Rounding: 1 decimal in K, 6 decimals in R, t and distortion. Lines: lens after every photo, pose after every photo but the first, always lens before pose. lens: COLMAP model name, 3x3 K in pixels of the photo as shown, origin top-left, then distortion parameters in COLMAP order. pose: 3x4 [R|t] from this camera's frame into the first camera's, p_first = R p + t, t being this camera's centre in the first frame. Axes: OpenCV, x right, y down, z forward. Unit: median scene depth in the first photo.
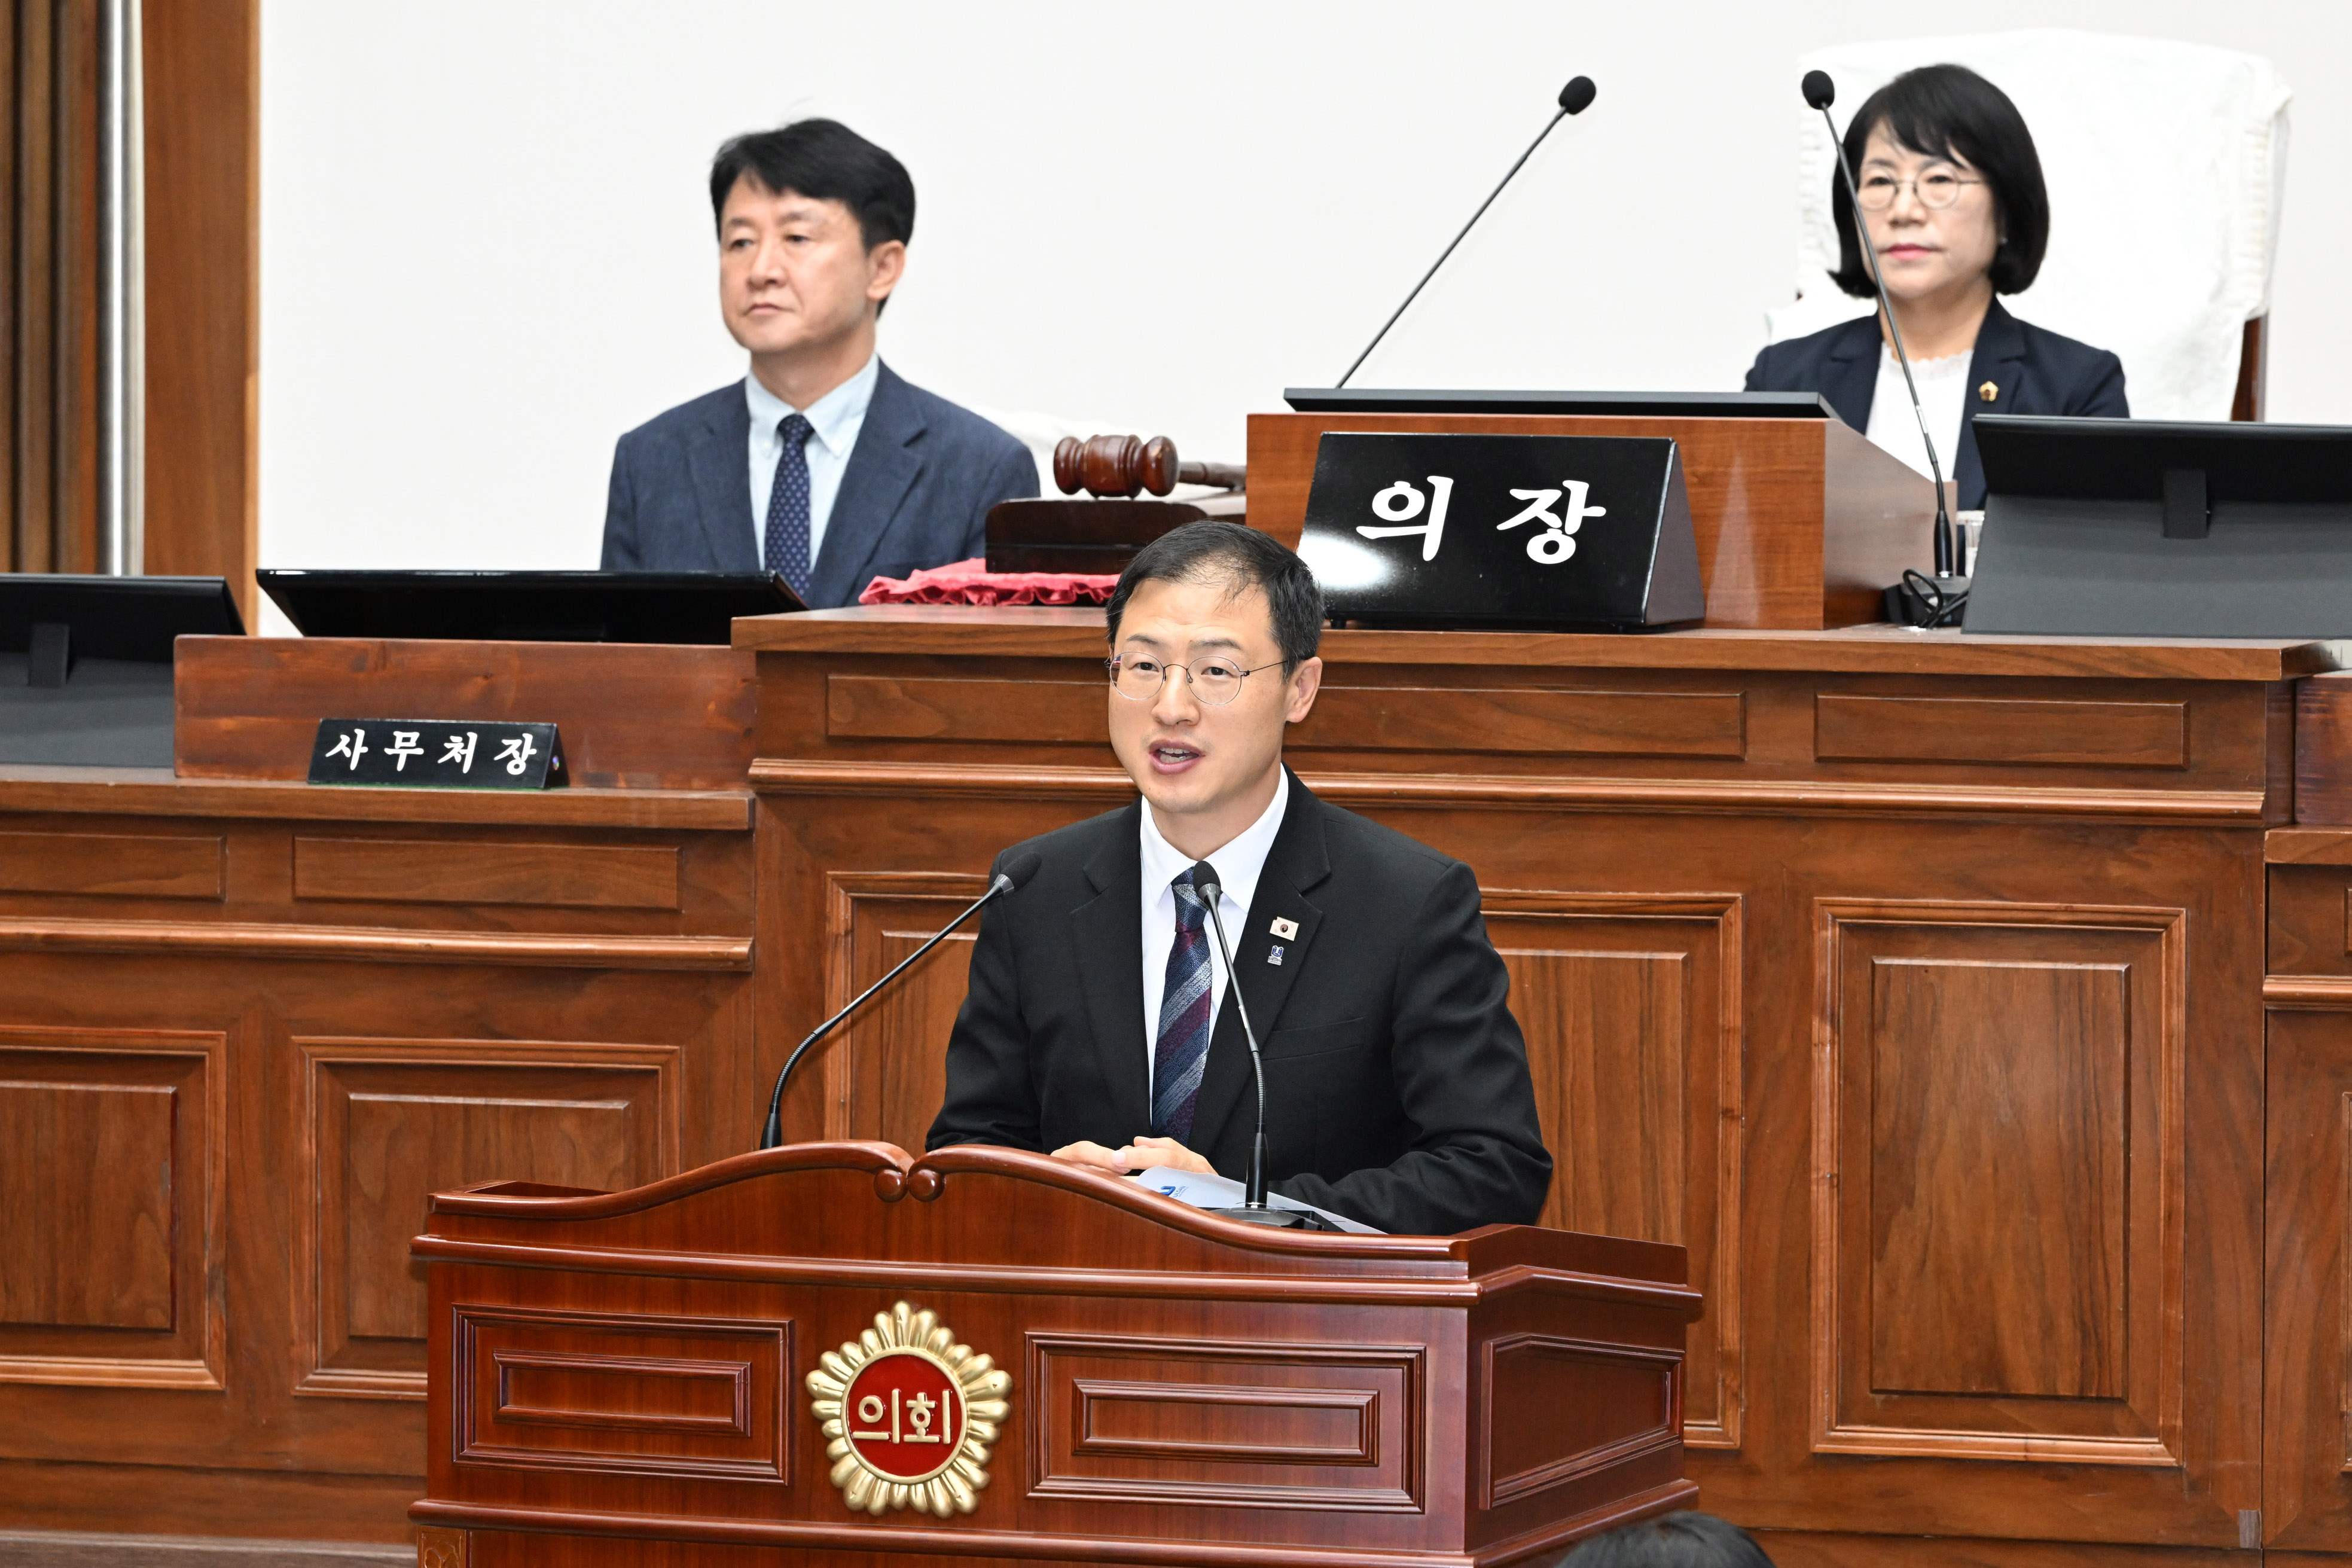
lens RADIAL K [[13674.3, 0, 1176.0], [0, 13674.3, 784.0], [0, 0, 1]] dist [-0.203879, 18.286840]
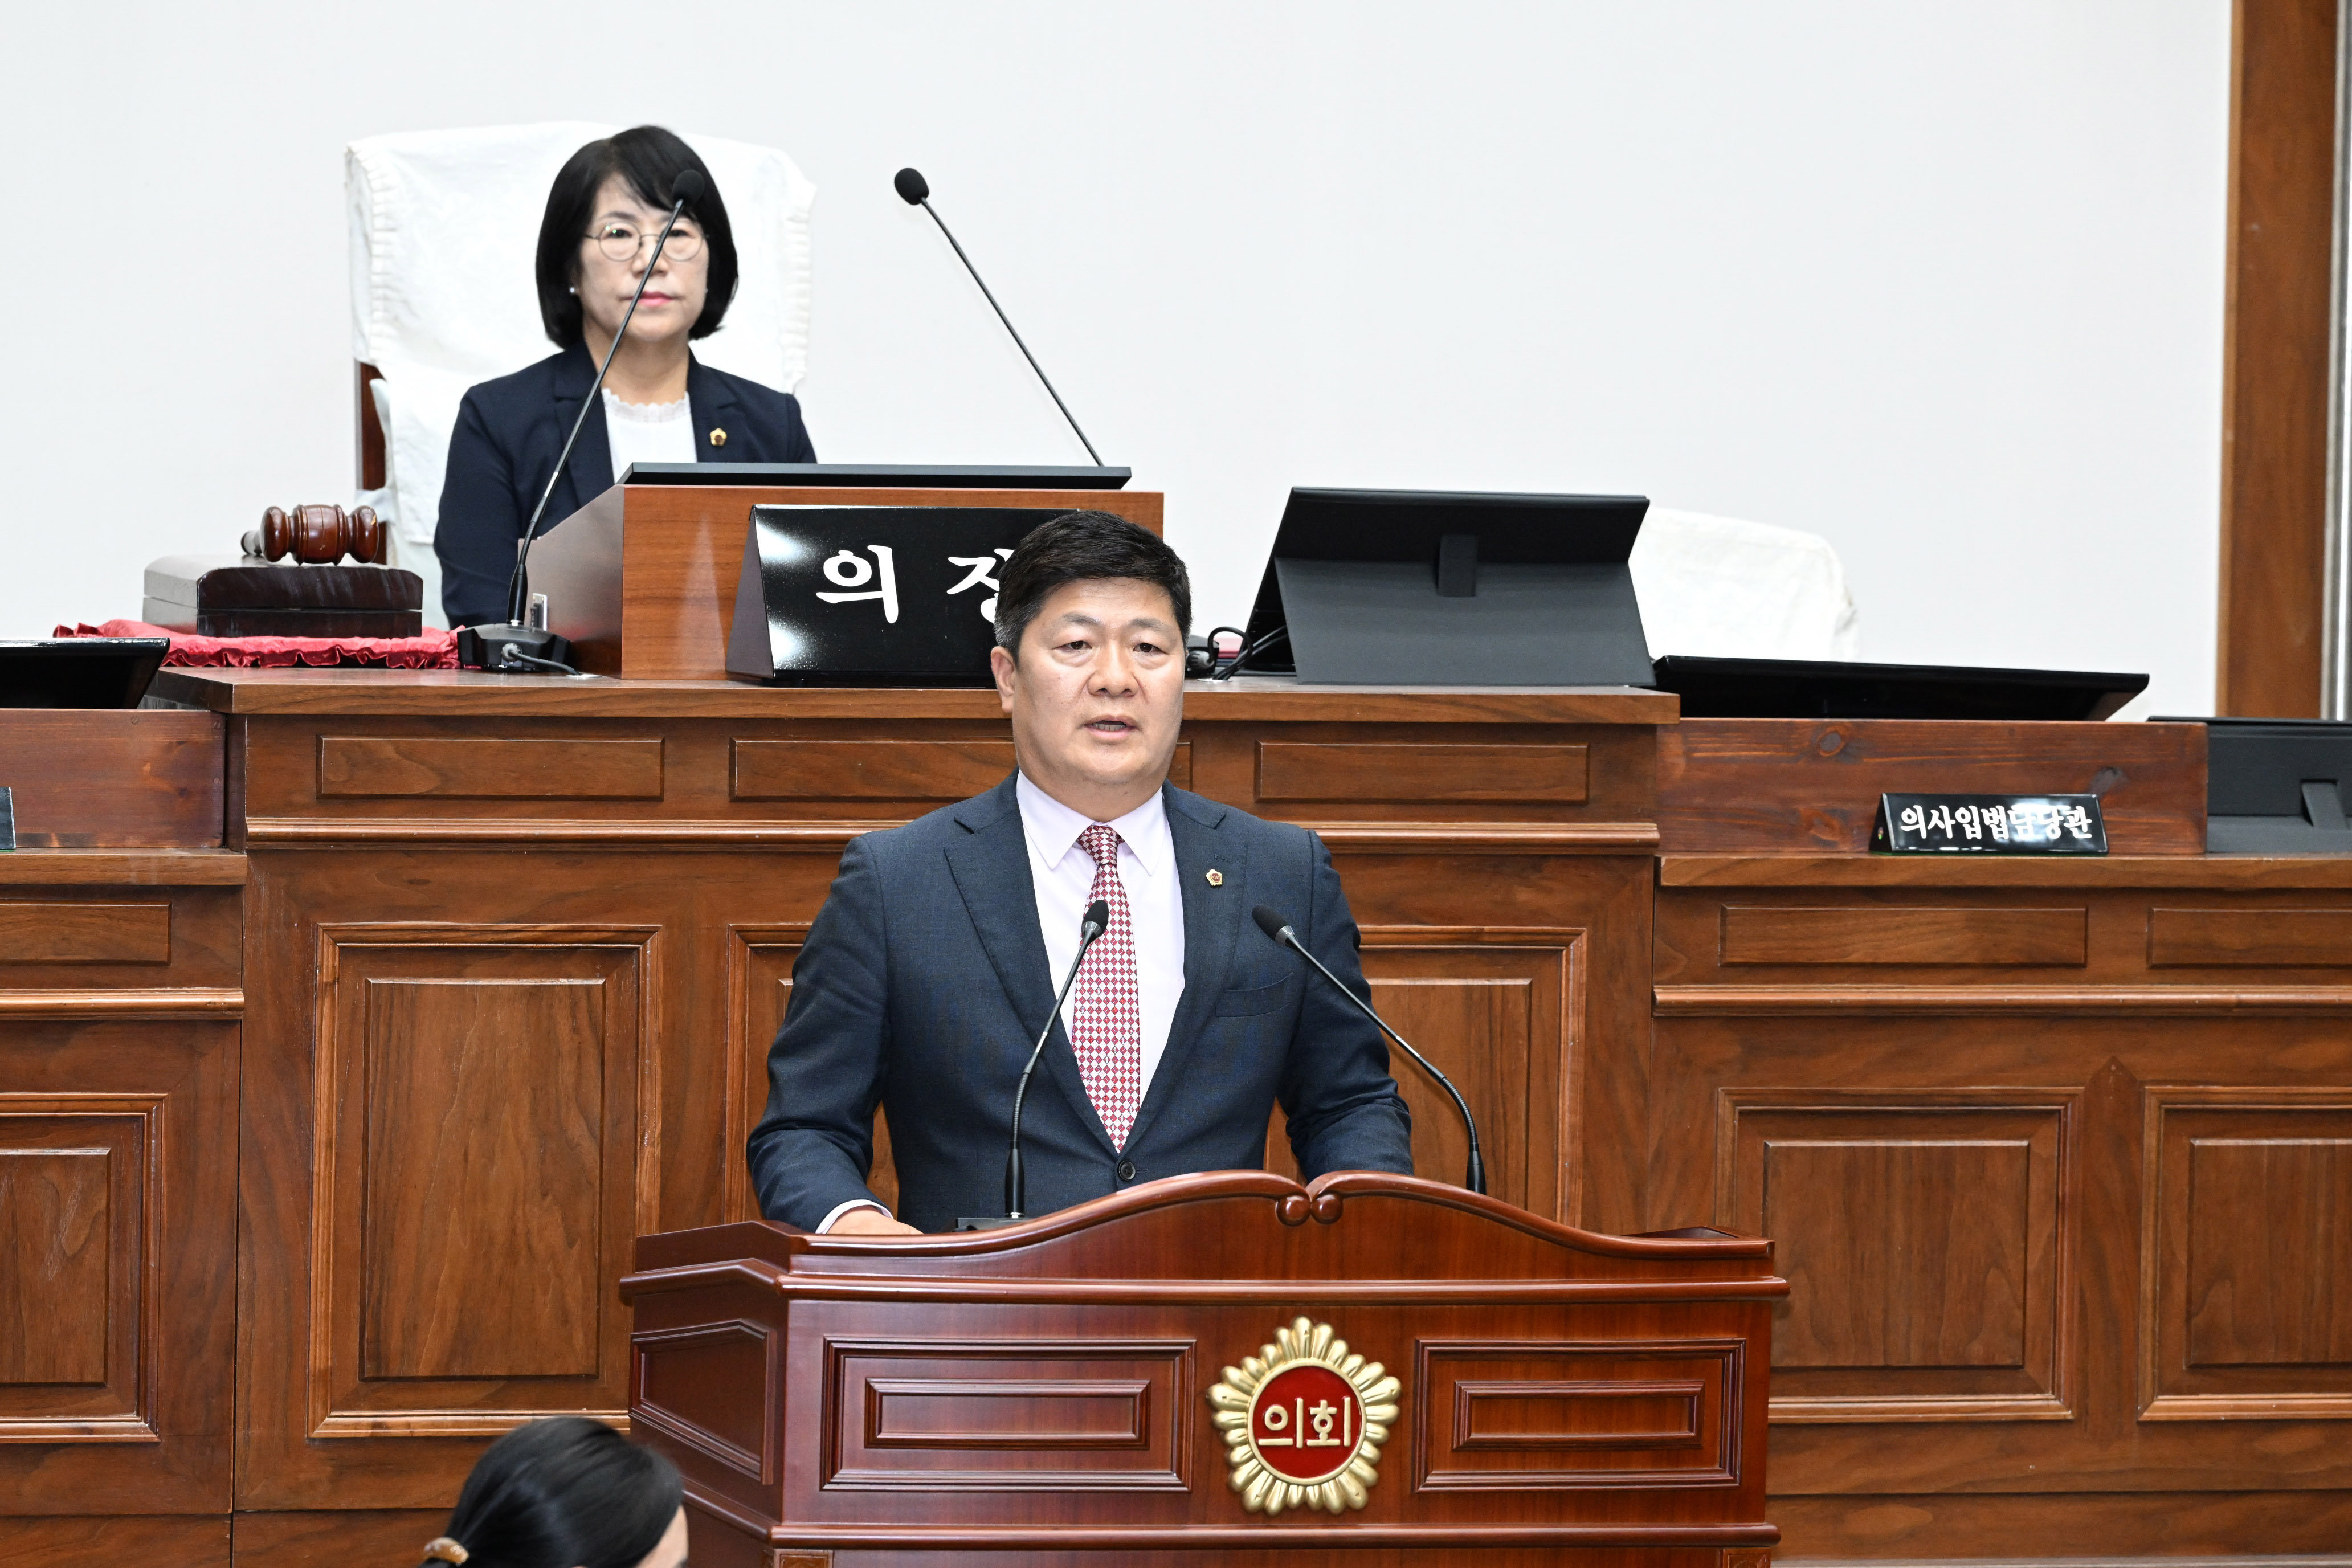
lens RADIAL K [[13674.3, 0, 1176.0], [0, 13674.3, 784.0], [0, 0, 1]] dist [-0.203879, 18.286840]
pose [[0.813798, -0.017575, 0.580882, -0.602423], [0.014377, 0.999846, 0.010110, -0.014477], [-0.580970, 0.000124, 0.813925, 0.107522]]
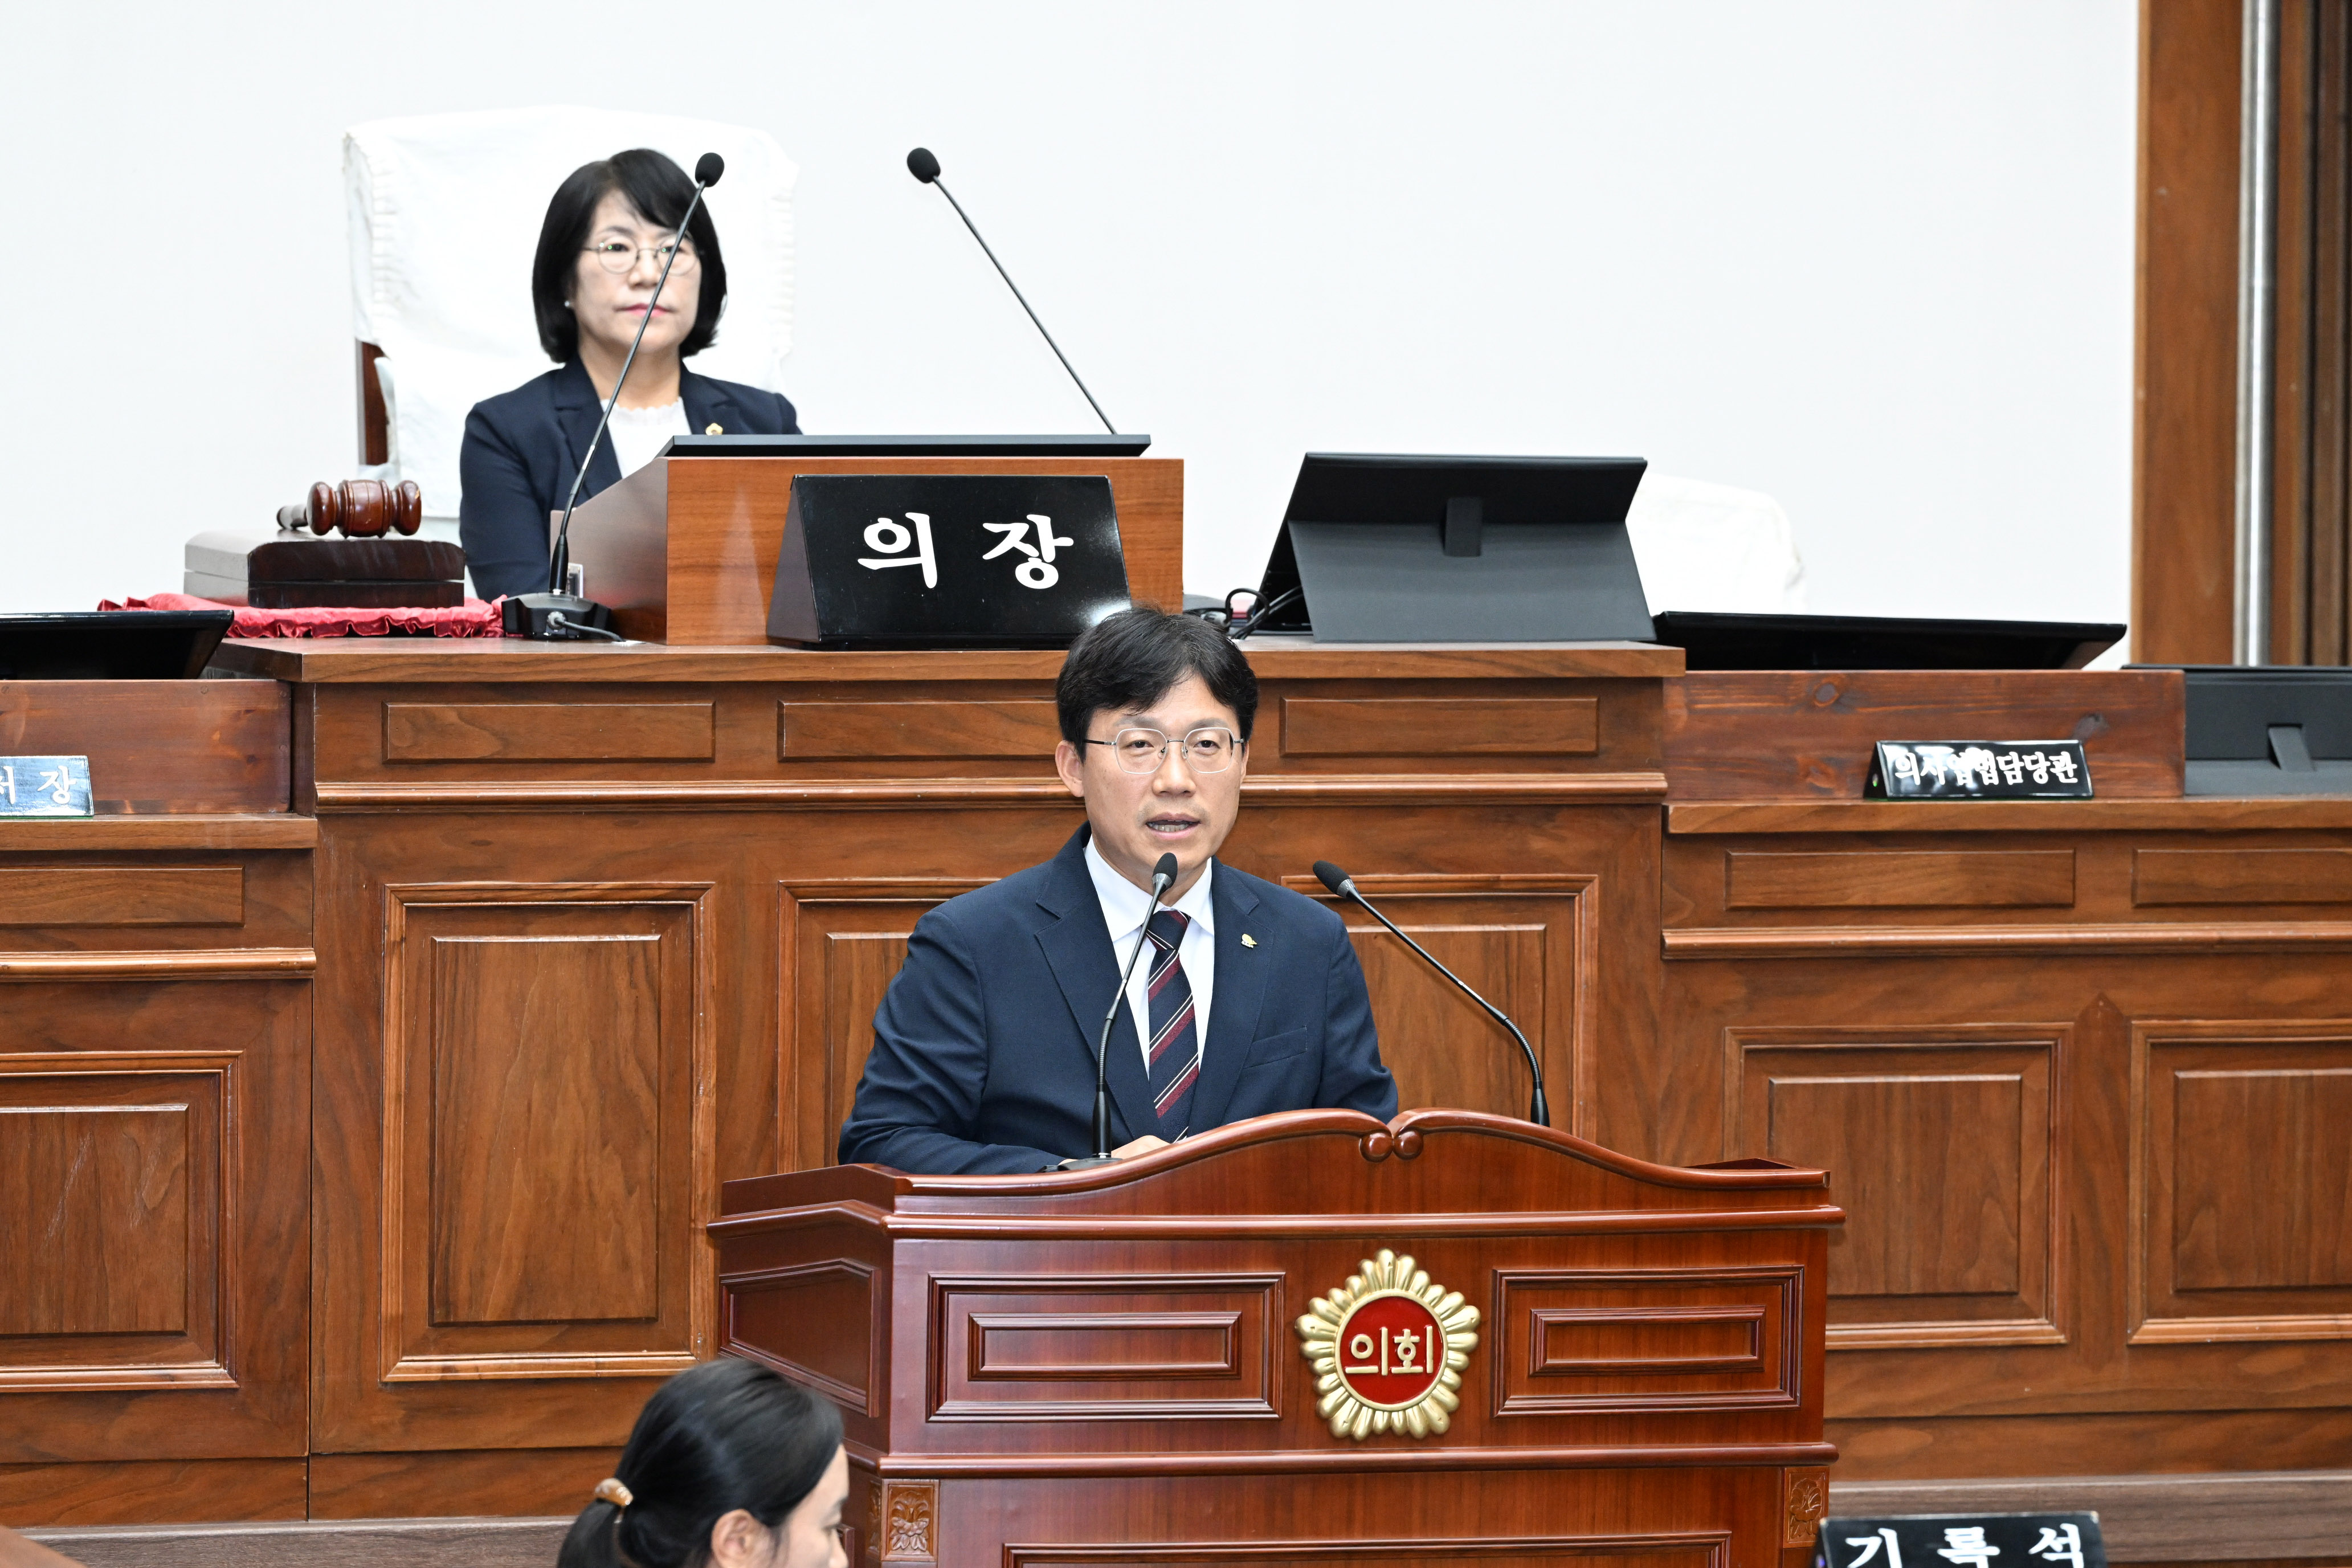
lens RADIAL K [[13674.3, 0, 1176.0], [0, 13674.3, 784.0], [0, 0, 1]] dist [-0.203879, 18.286840]
pose [[0.793493, -0.028195, 0.607925, -0.658136], [0.025709, 0.999587, 0.012804, -0.014353], [-0.608036, 0.005469, 0.793891, 0.100162]]
